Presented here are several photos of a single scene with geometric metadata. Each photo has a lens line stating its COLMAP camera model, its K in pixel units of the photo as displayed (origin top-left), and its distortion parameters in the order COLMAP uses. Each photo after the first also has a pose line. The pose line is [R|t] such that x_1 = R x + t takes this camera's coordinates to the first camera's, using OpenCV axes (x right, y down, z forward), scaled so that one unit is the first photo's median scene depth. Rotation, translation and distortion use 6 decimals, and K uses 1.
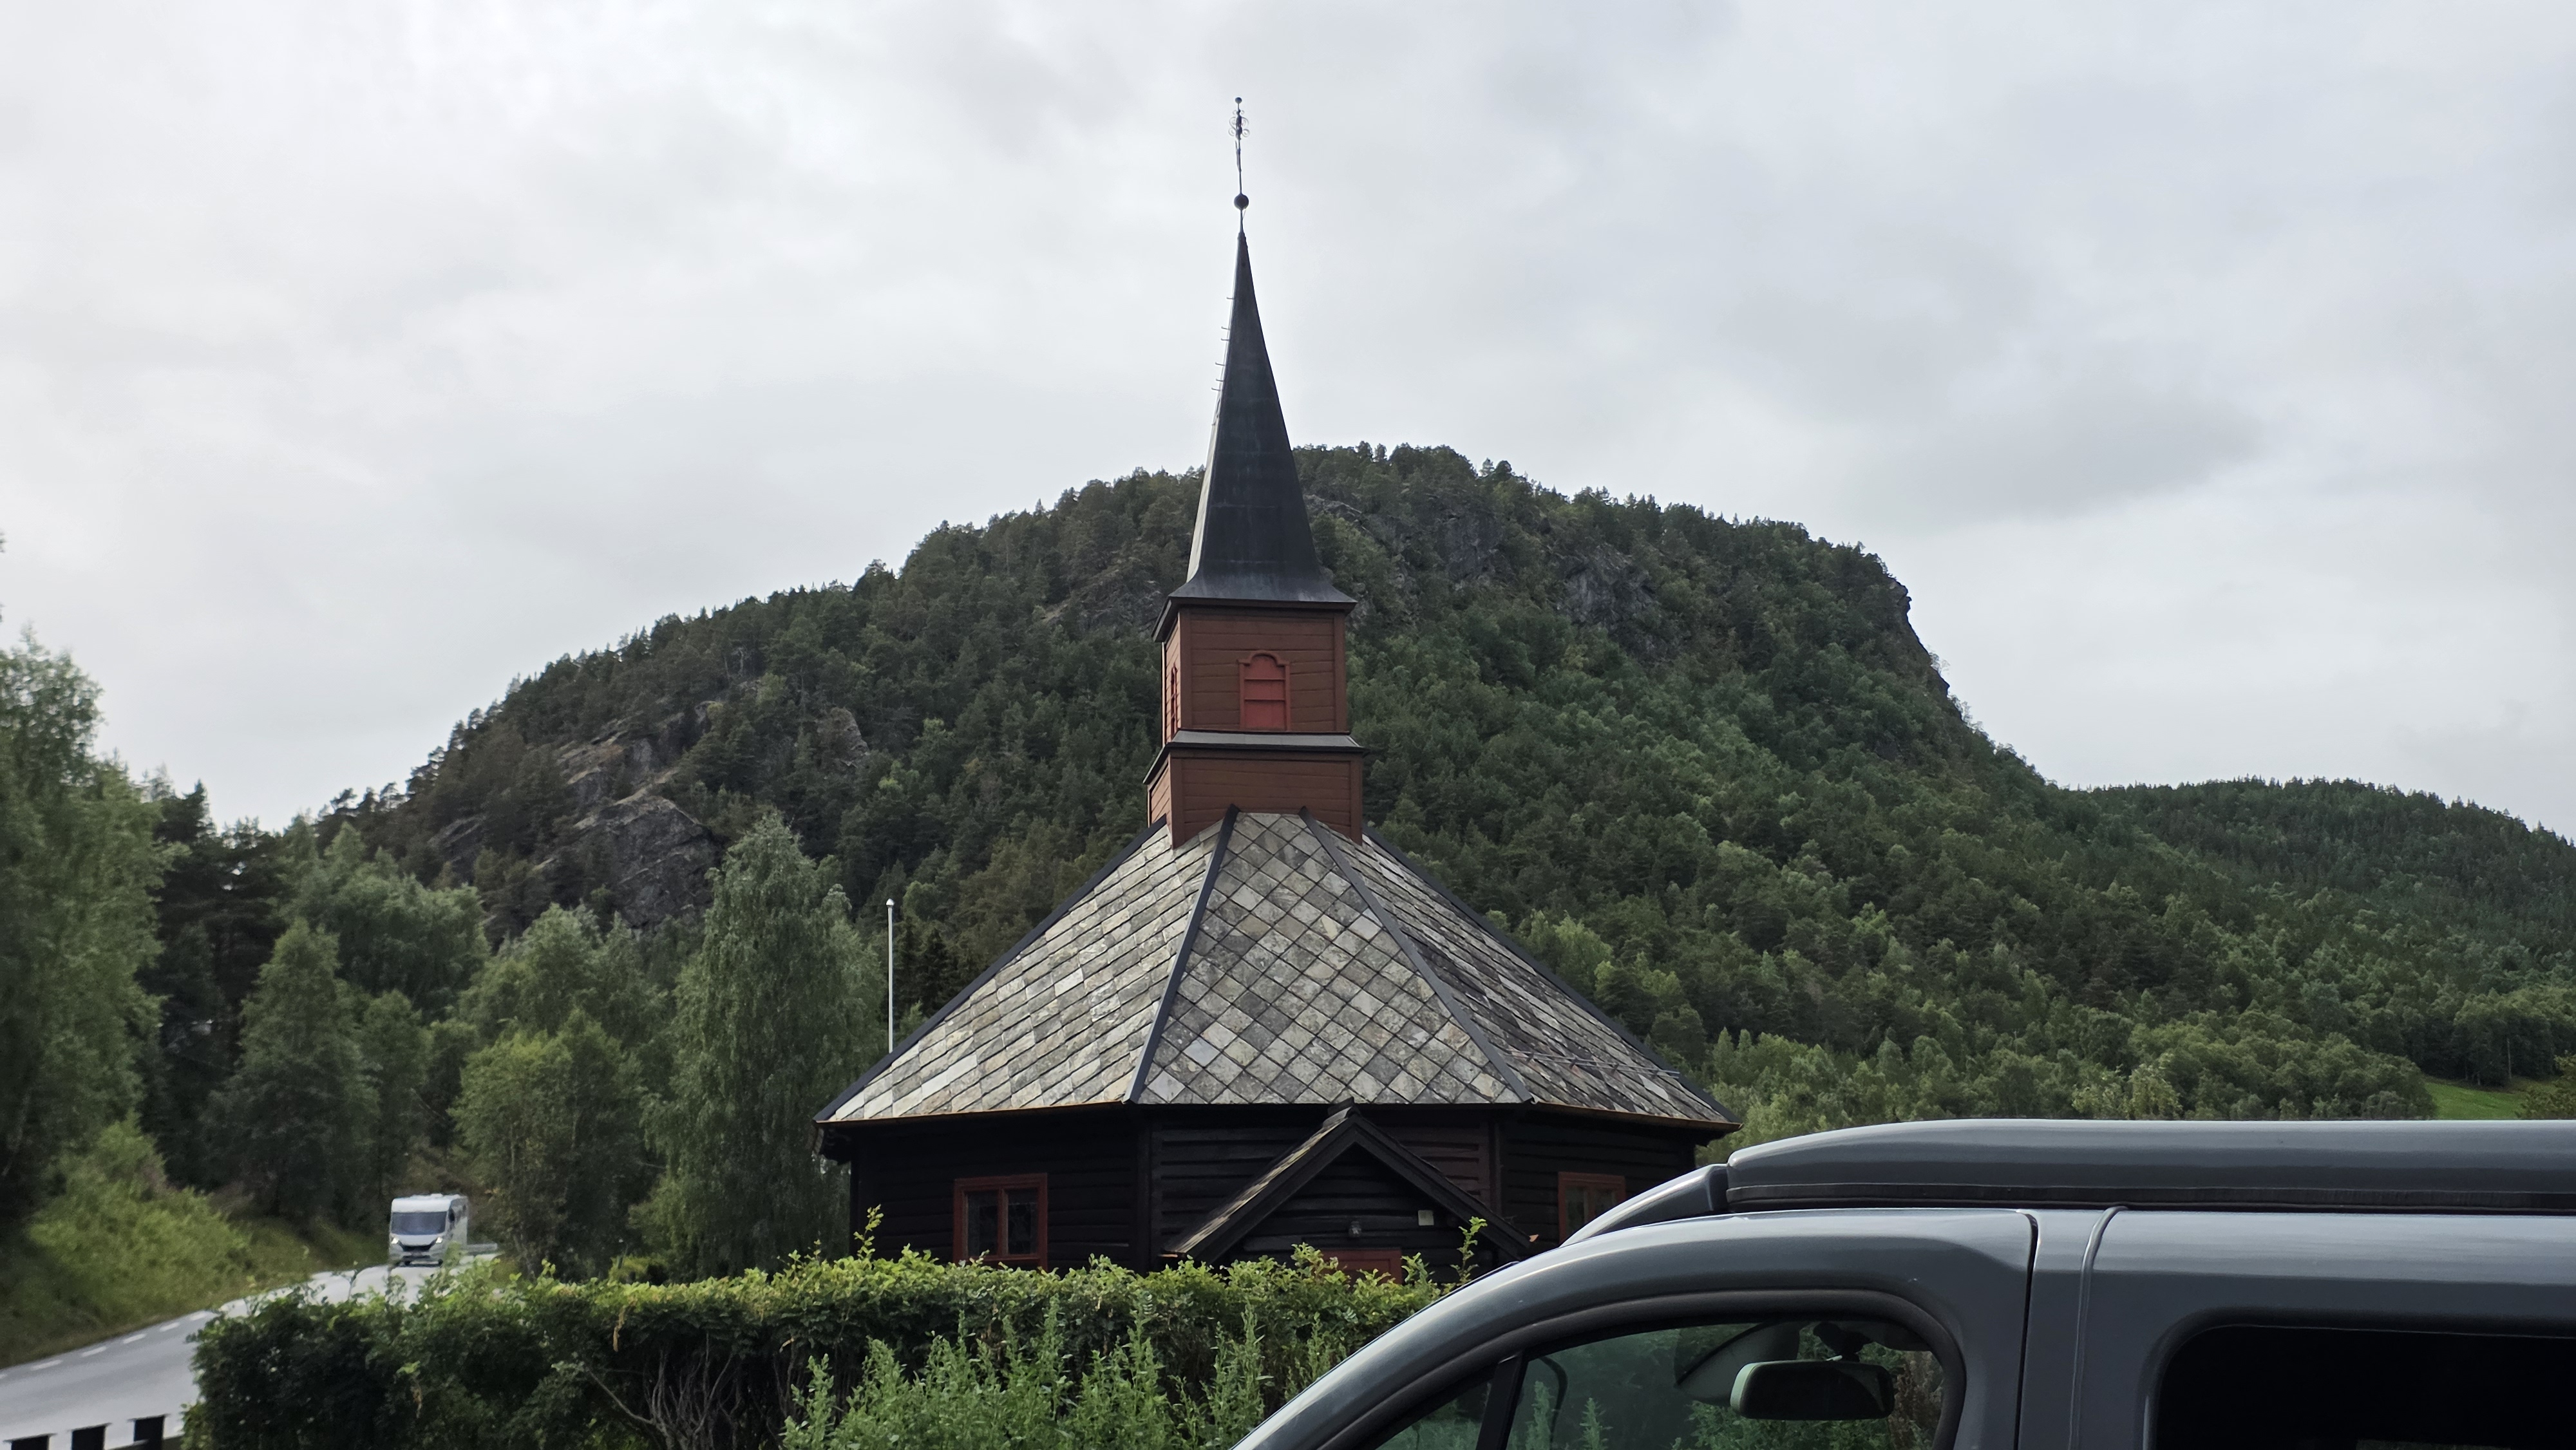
lens RADIAL K [[3338.5, 0, 1288.0], [0, 3338.5, 725.0], [0, 0, 1]] dist [0.131887, -0.059235]
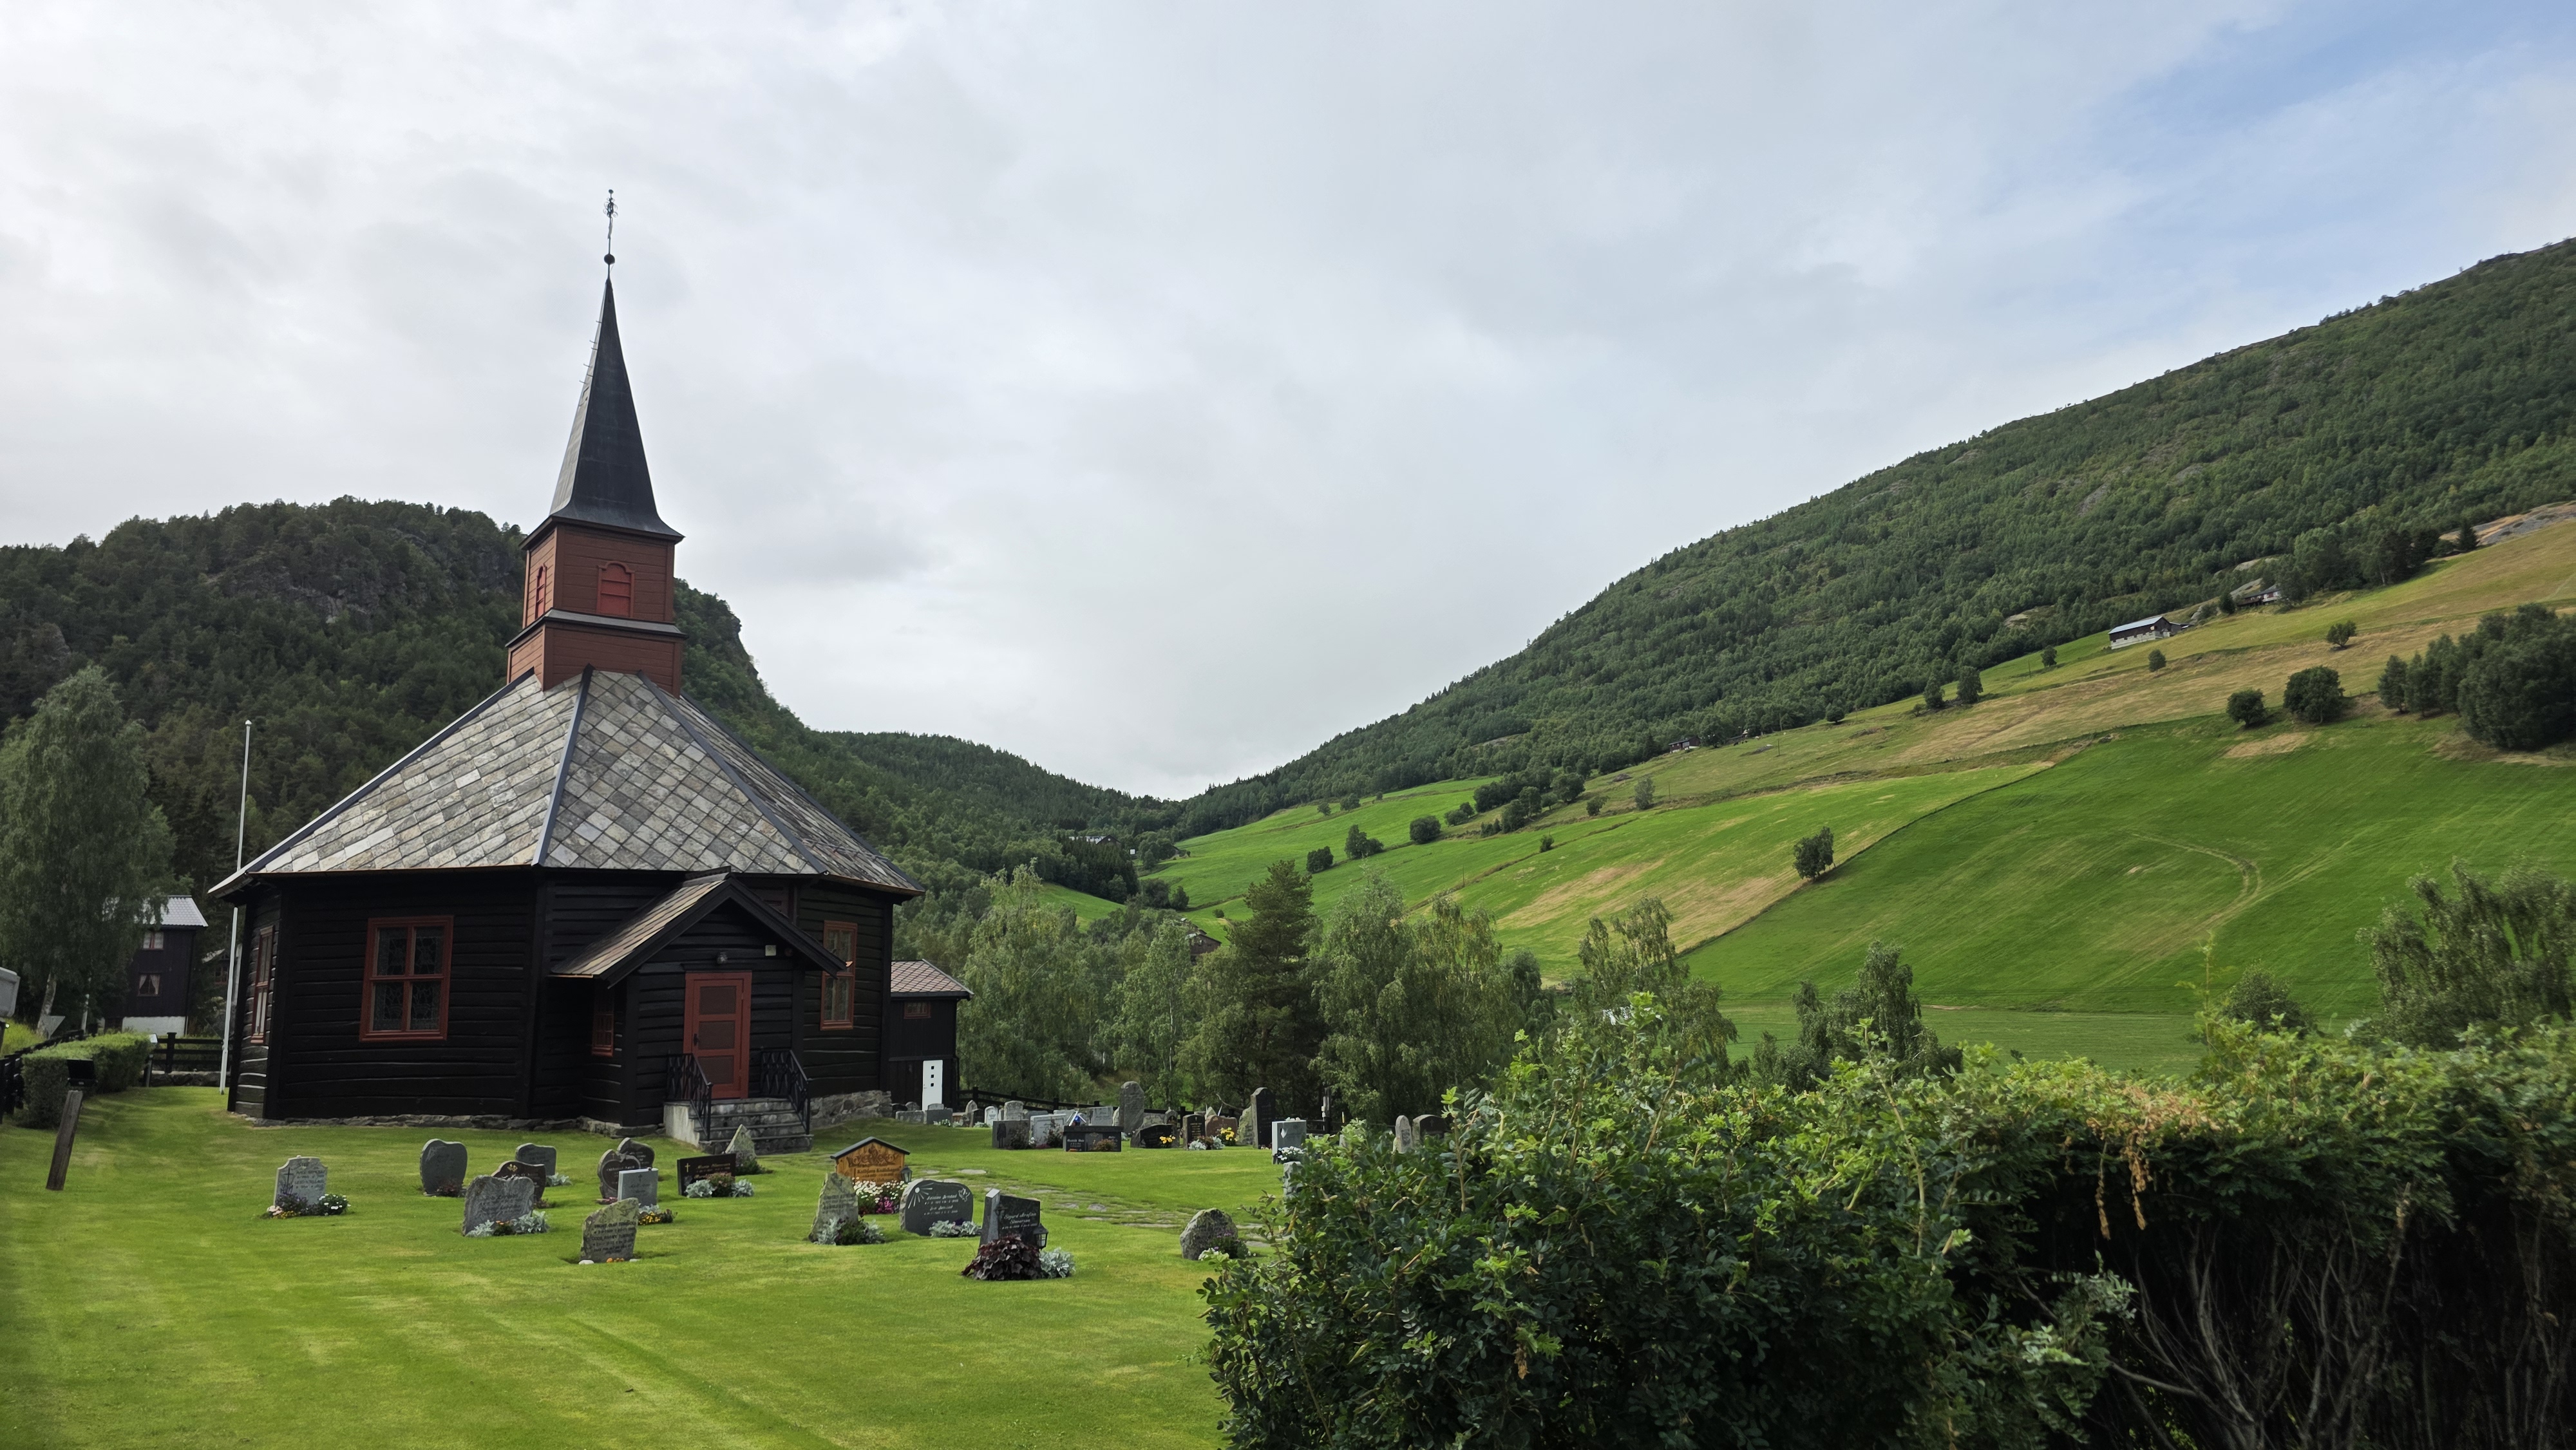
lens RADIAL K [[1668.5, 0, 1288.0], [0, 1668.5, 725.0], [0, 0, 1]] dist [0.002429, -0.008588]
pose [[0.866130, 0.073440, 0.494394, -0.060216], [-0.079179, 0.996816, -0.009358, 0.018067], [-0.493507, -0.031040, 0.869188, 0.122631]]
